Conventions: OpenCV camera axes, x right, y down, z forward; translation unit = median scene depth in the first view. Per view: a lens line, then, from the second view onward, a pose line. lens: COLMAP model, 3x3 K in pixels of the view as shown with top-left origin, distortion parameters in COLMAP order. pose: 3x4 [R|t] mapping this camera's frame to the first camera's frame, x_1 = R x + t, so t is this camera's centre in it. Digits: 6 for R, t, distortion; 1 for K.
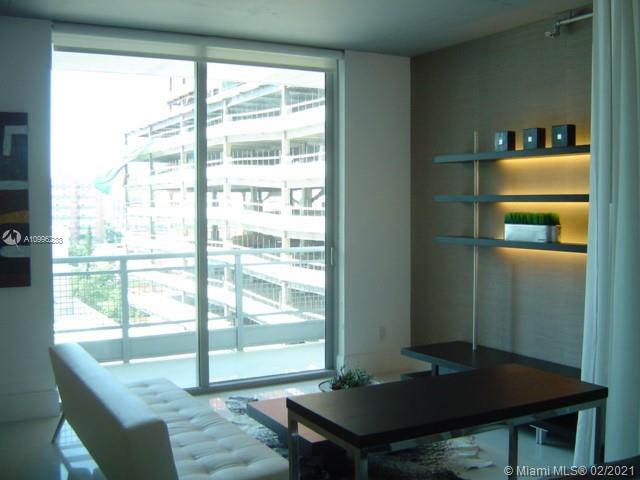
lens RADIAL K [[740.9, 0, 319.7], [0, 740.9, 238.8], [0, 0, 1]] dist [-0.019020, 0.000000]
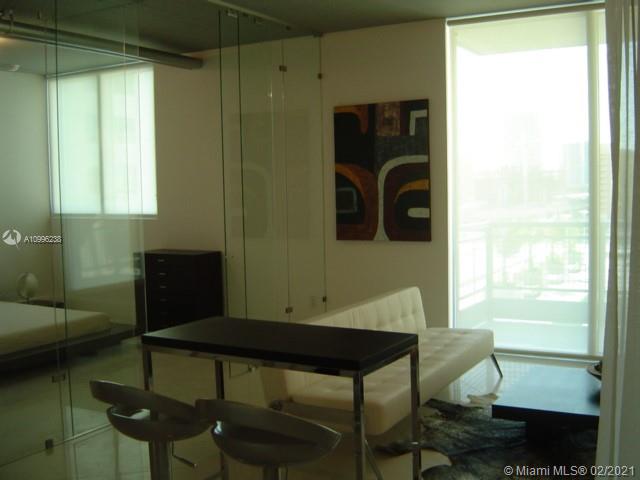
lens RADIAL K [[740.9, 0, 320.1], [0, 740.9, 241.1], [0, 0, 1]] dist [-0.019020, 0.000000]
pose [[0.528452, 0.057151, -0.847037, 0.556226], [-0.022701, 0.998326, 0.053196, 0.002626], [0.848660, -0.008883, 0.528865, 0.202247]]
